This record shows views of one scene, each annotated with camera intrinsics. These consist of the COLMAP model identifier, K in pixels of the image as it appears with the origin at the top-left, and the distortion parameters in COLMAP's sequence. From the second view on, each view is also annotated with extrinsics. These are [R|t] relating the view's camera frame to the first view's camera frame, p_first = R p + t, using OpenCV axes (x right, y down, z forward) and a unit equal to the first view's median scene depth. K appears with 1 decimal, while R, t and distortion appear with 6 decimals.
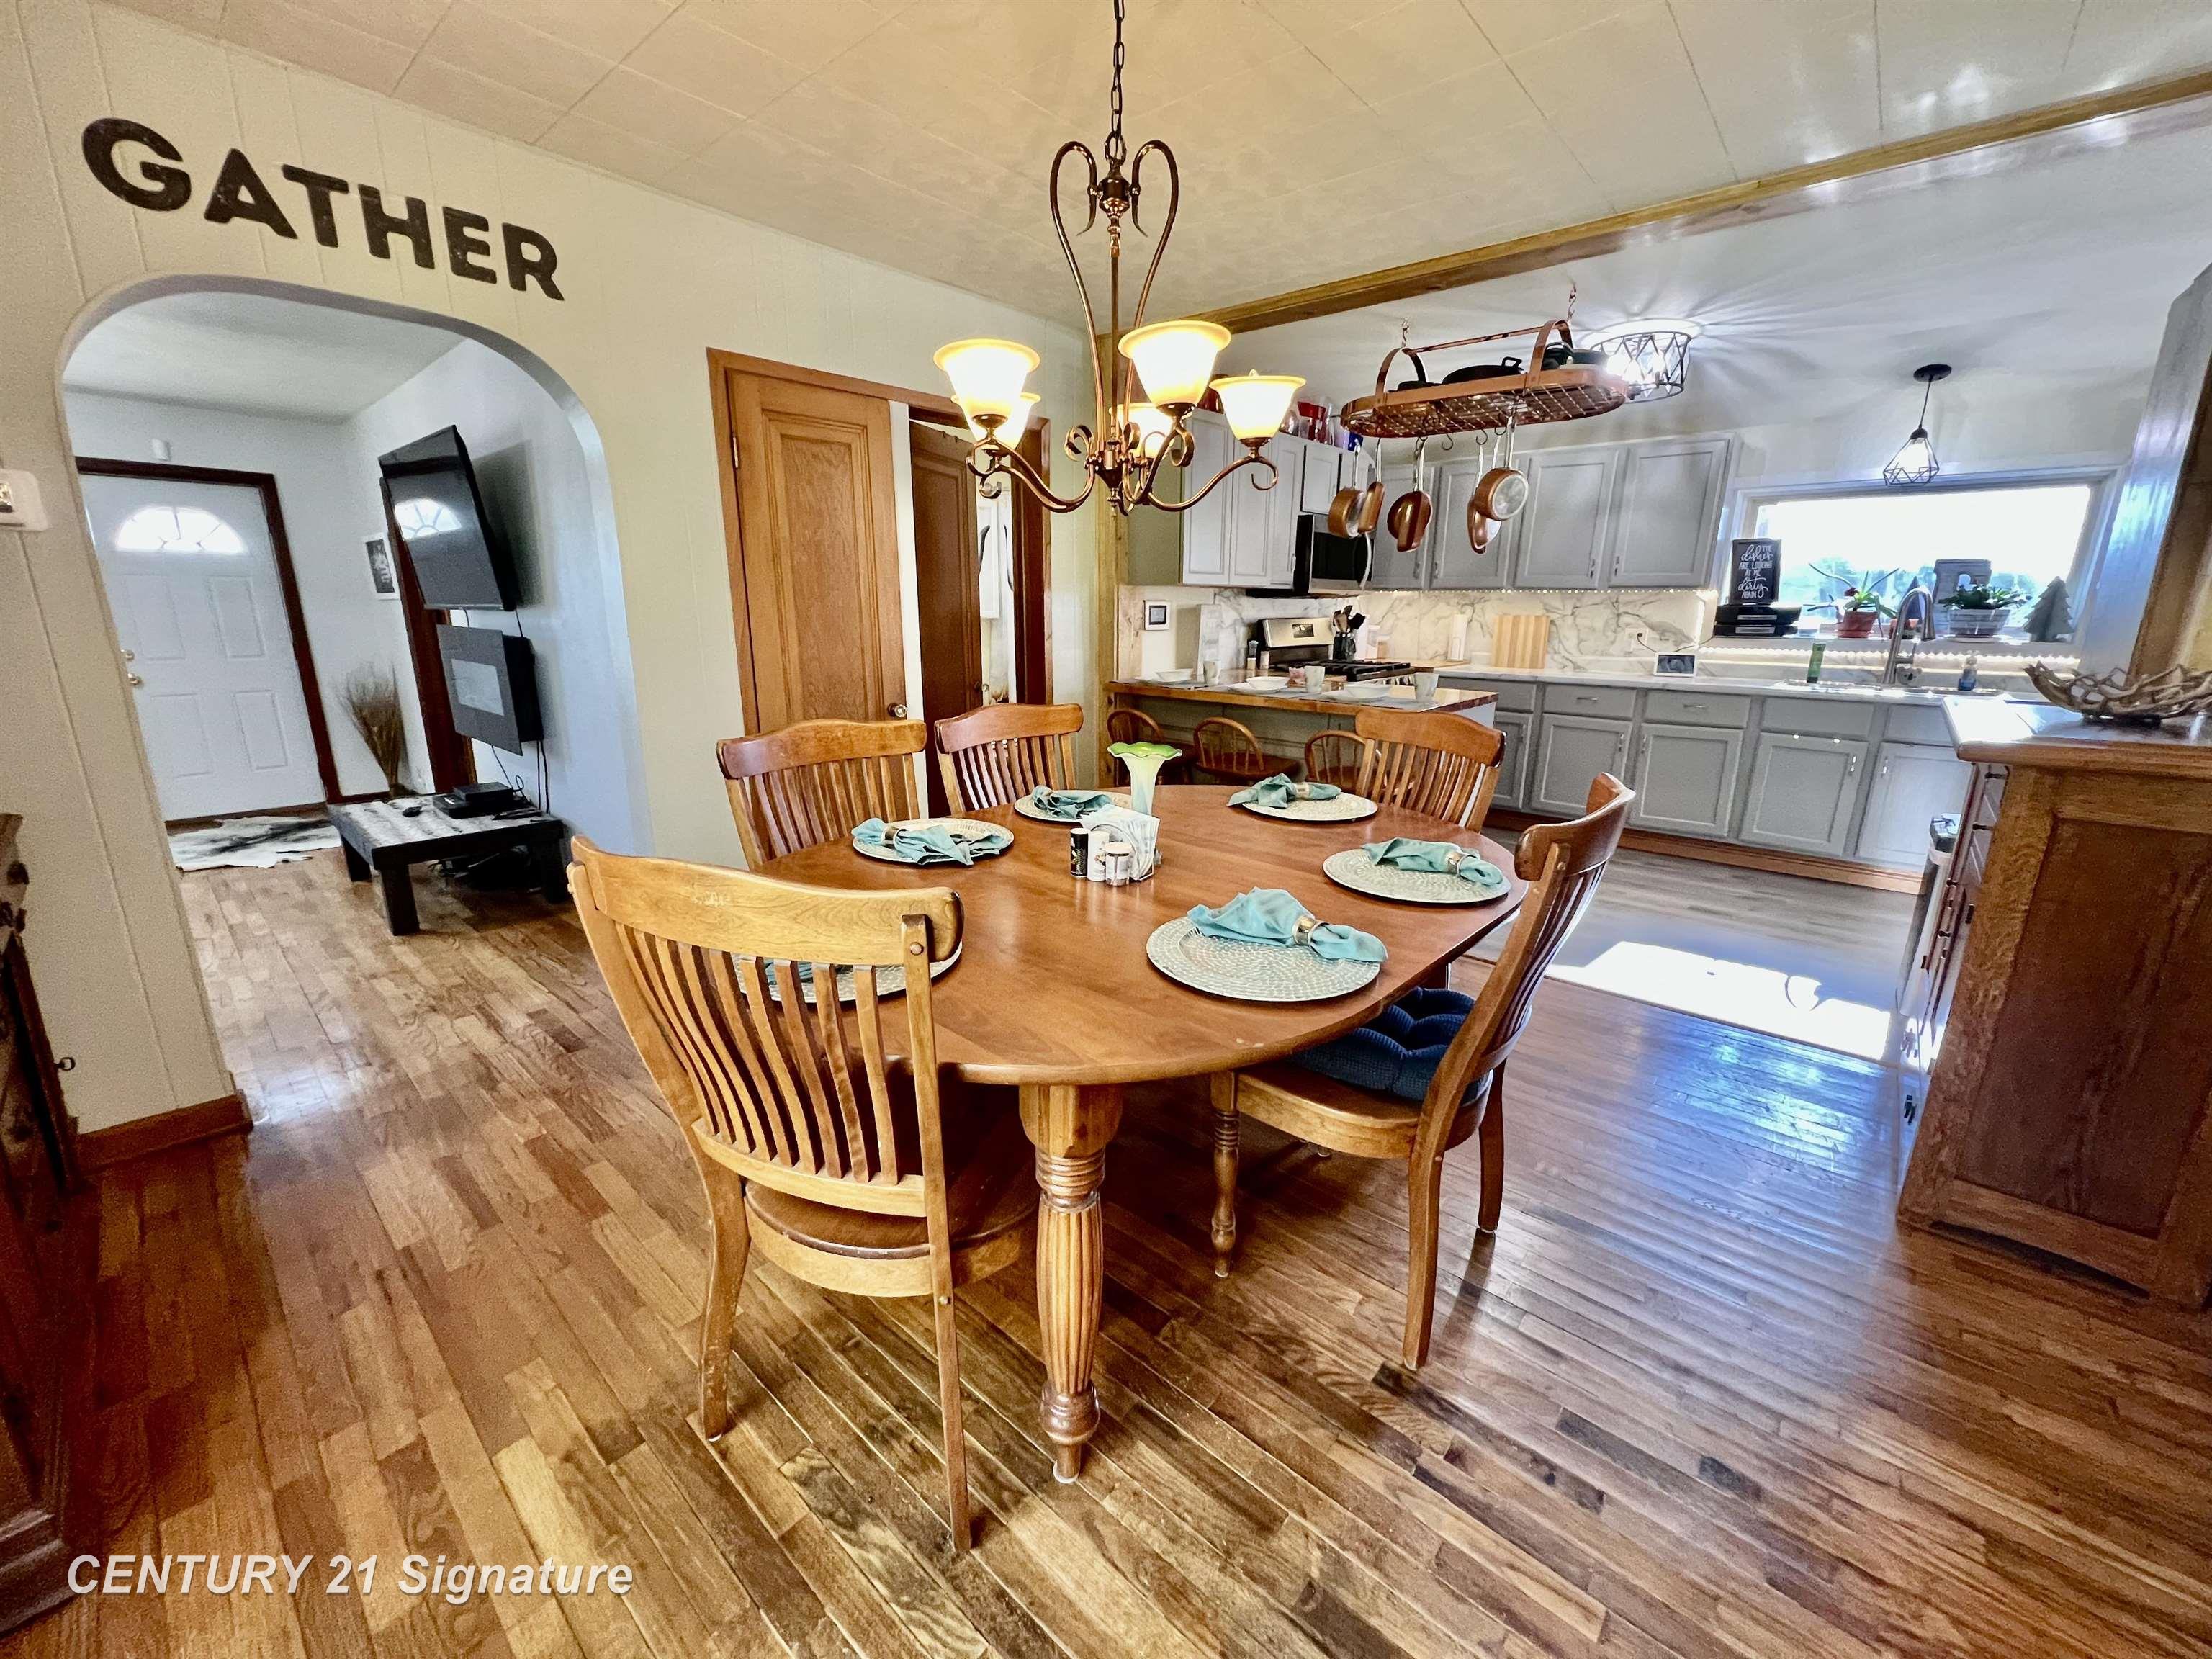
lens RADIAL K [[887.7, 0, 1104.6], [0, 887.7, 826.6], [0, 0, 1]] dist [-0.000238, -0.000141]
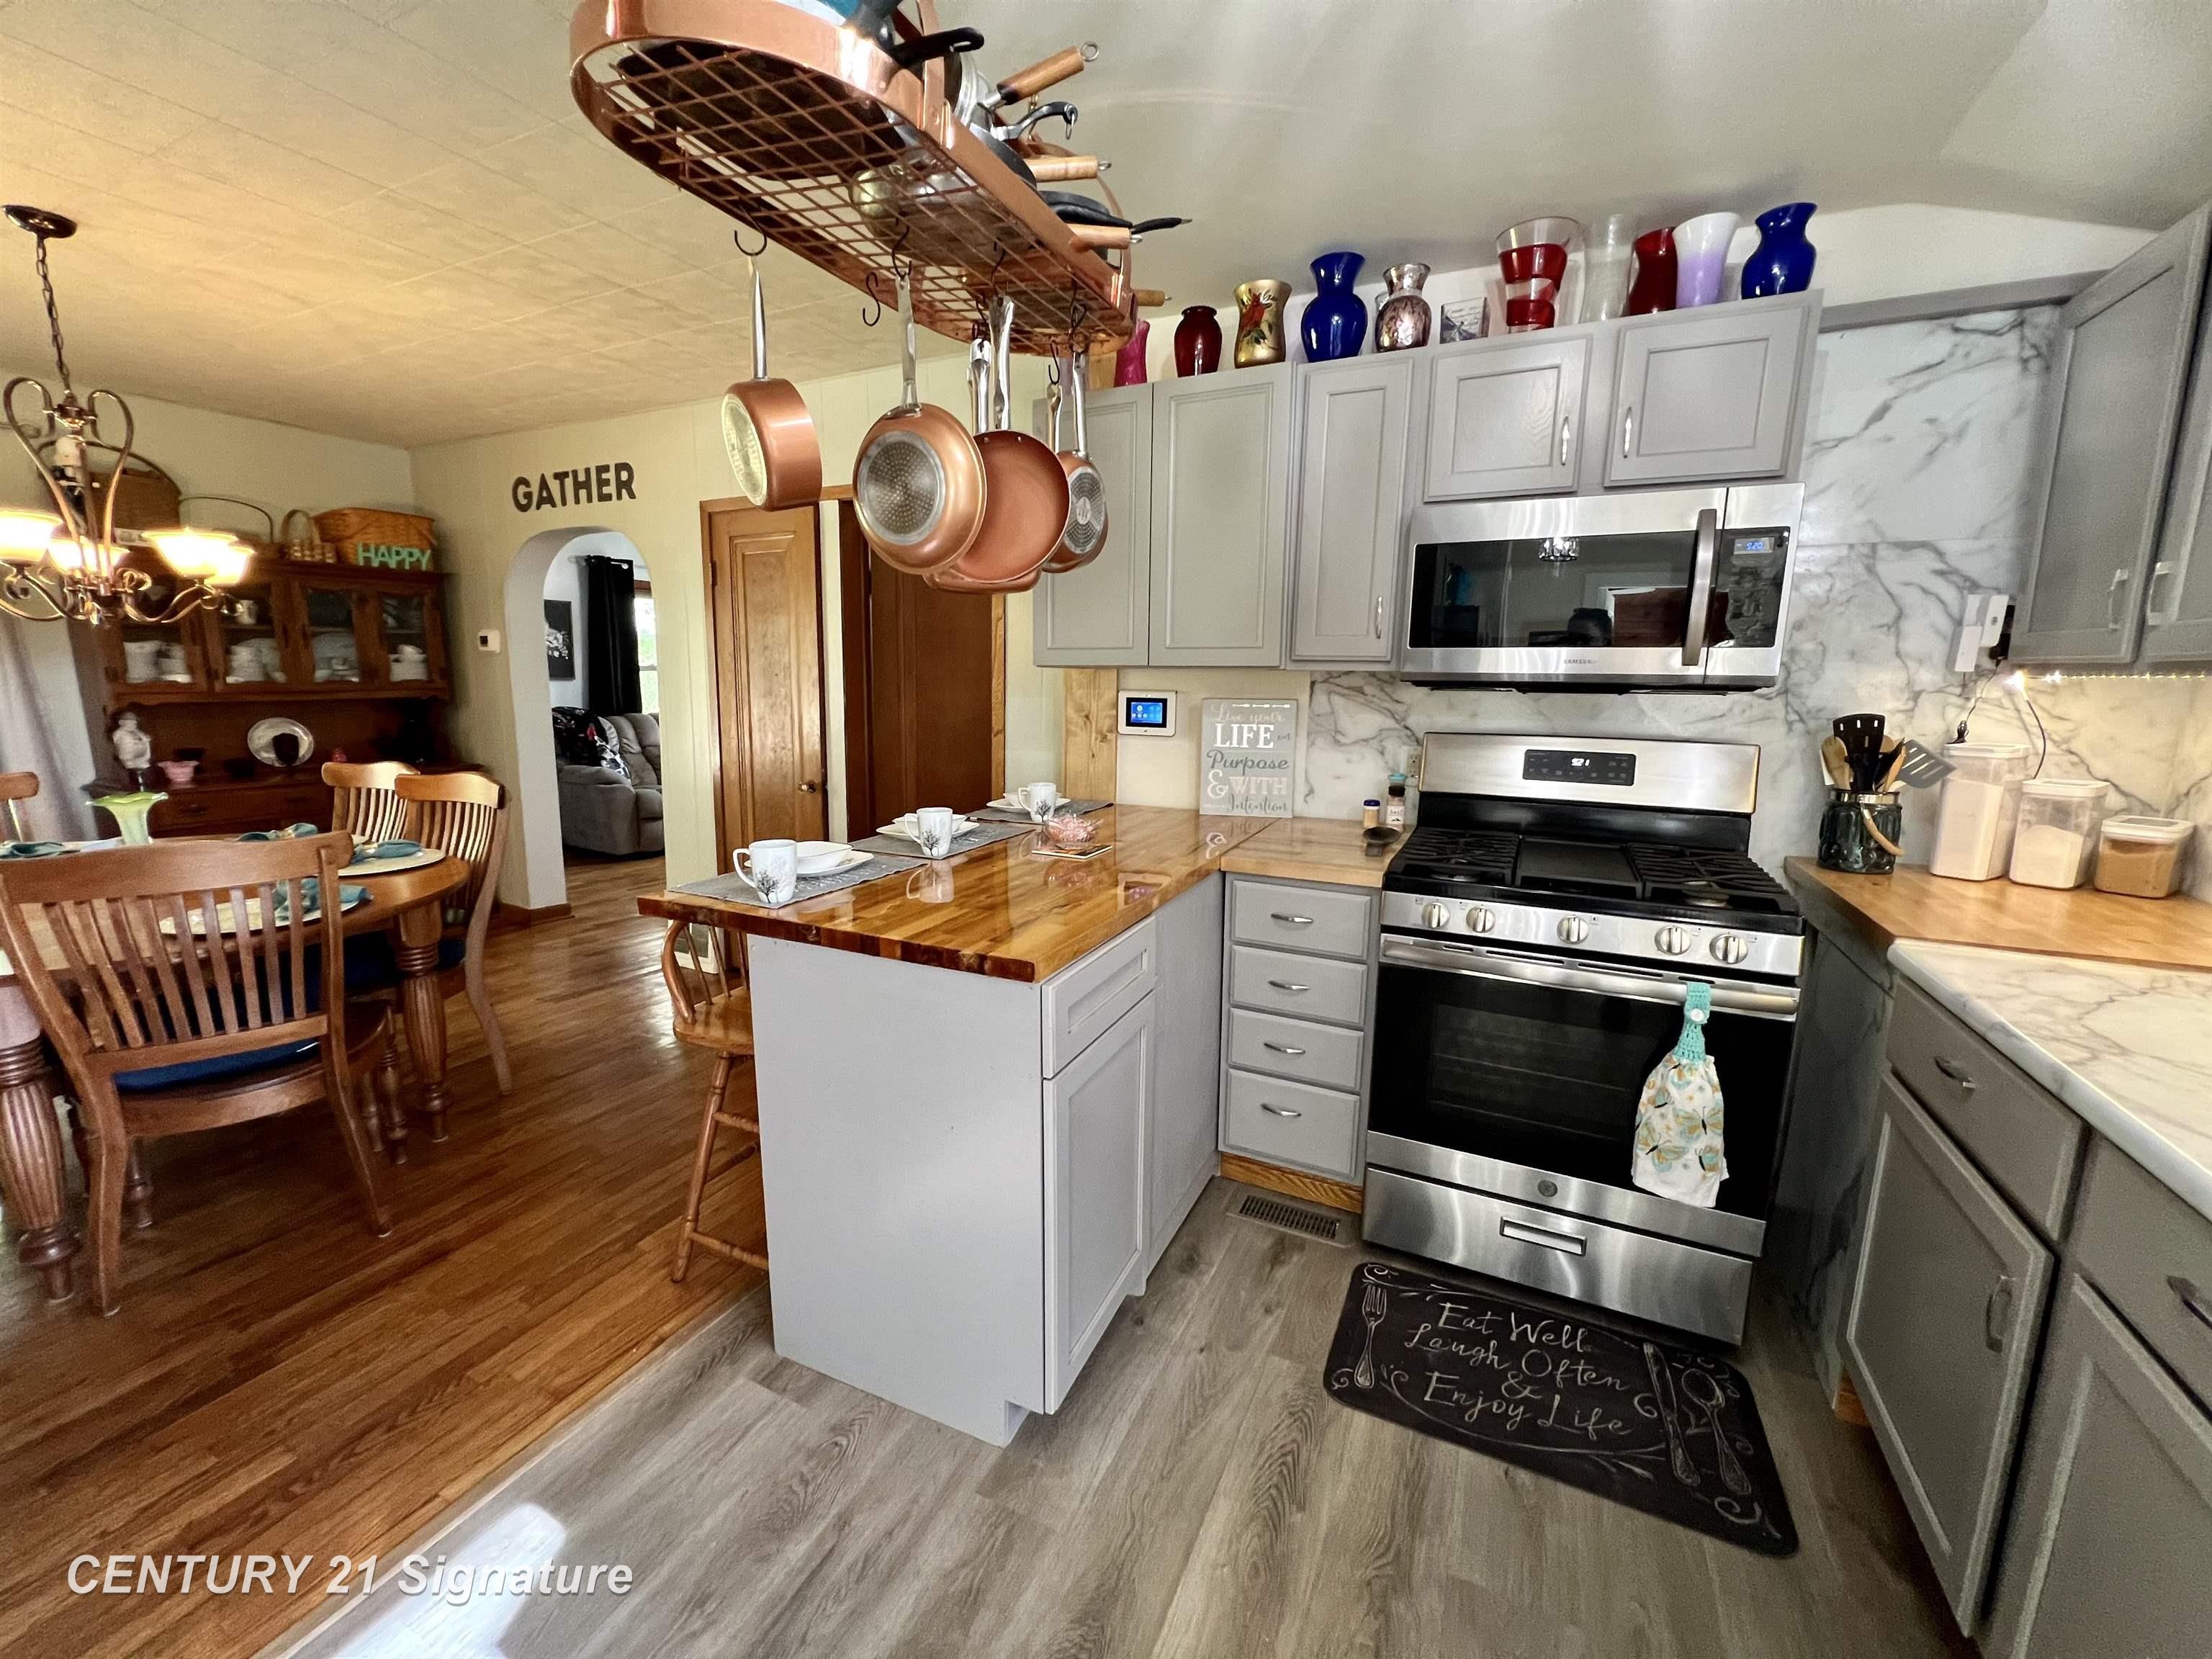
lens RADIAL K [[887.7, 0, 1099.3], [0, 887.7, 826.3], [0, 0, 1]] dist [-0.000238, -0.000141]
pose [[0.266705, 0.161303, -0.950184, 0.660774], [-0.243765, 0.965129, 0.095418, -0.206426], [0.932441, 0.206173, 0.296725, 0.772616]]
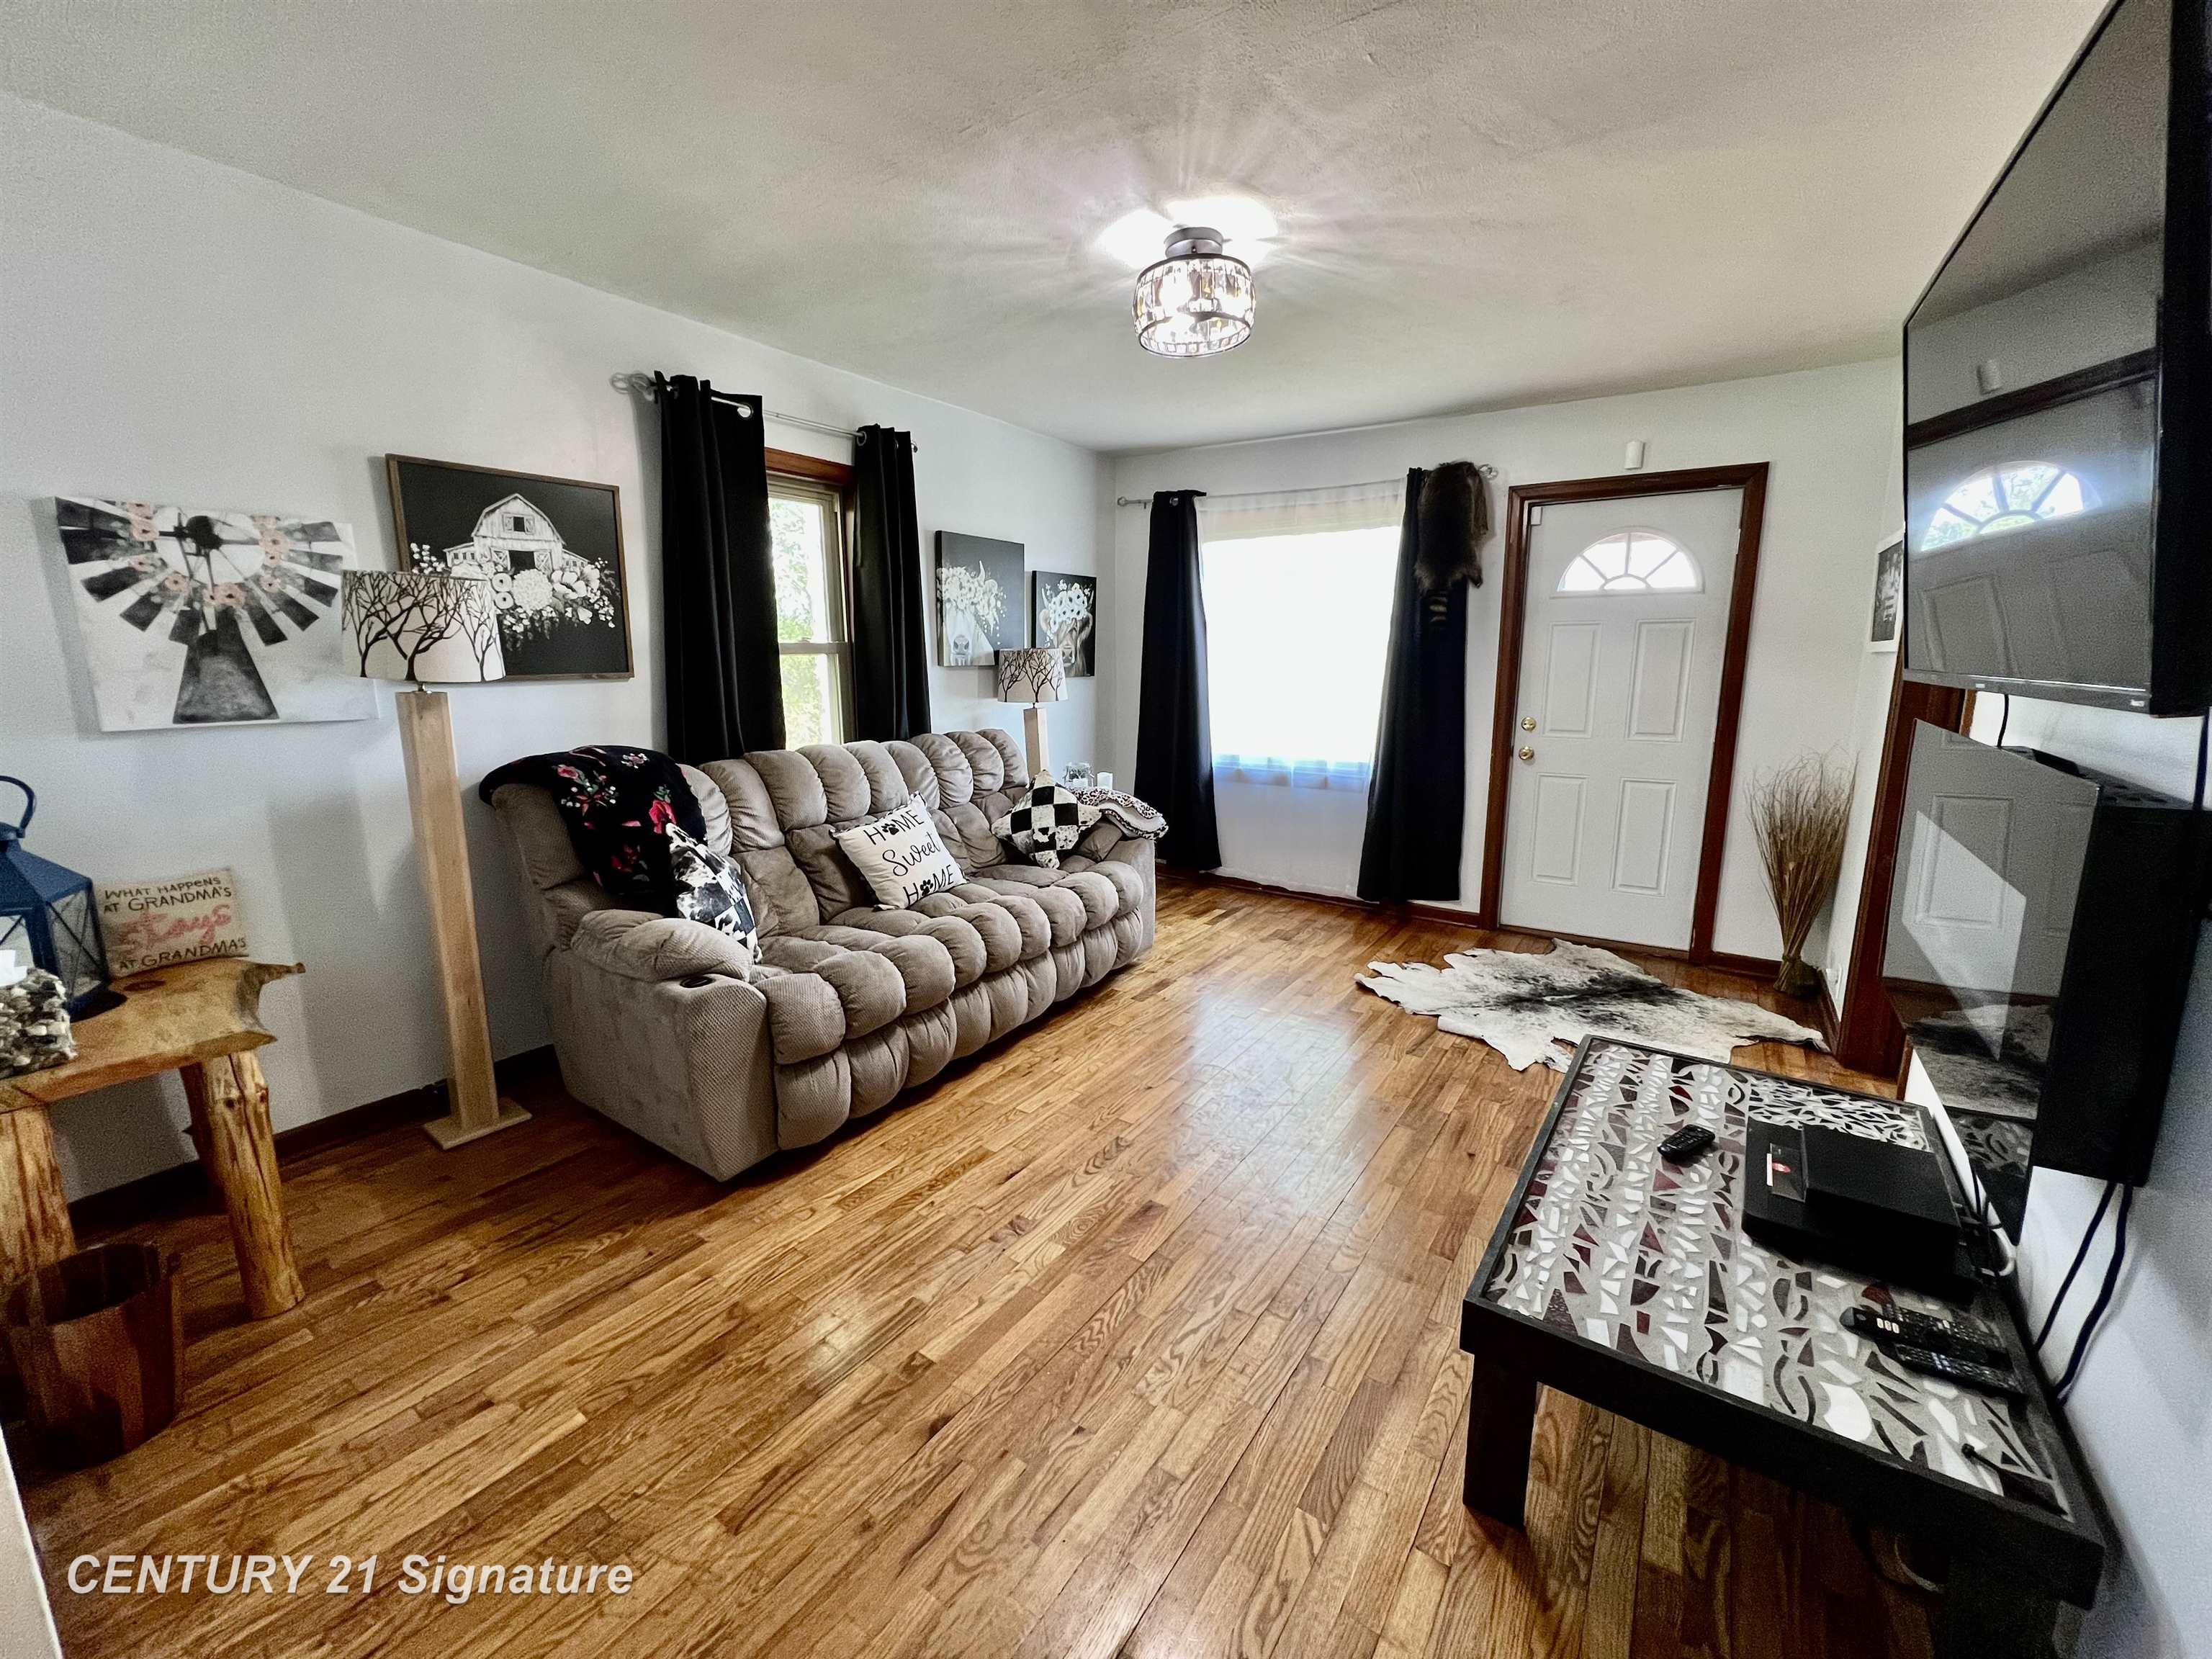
lens RADIAL K [[887.7, 0, 1103.1], [0, 887.7, 819.5], [0, 0, 1]] dist [-0.000238, -0.000141]
pose [[0.129551, 0.187615, -0.973662, -0.391330], [-0.230432, 0.960750, 0.154467, -0.162871], [0.964426, 0.204352, 0.167698, 0.572371]]
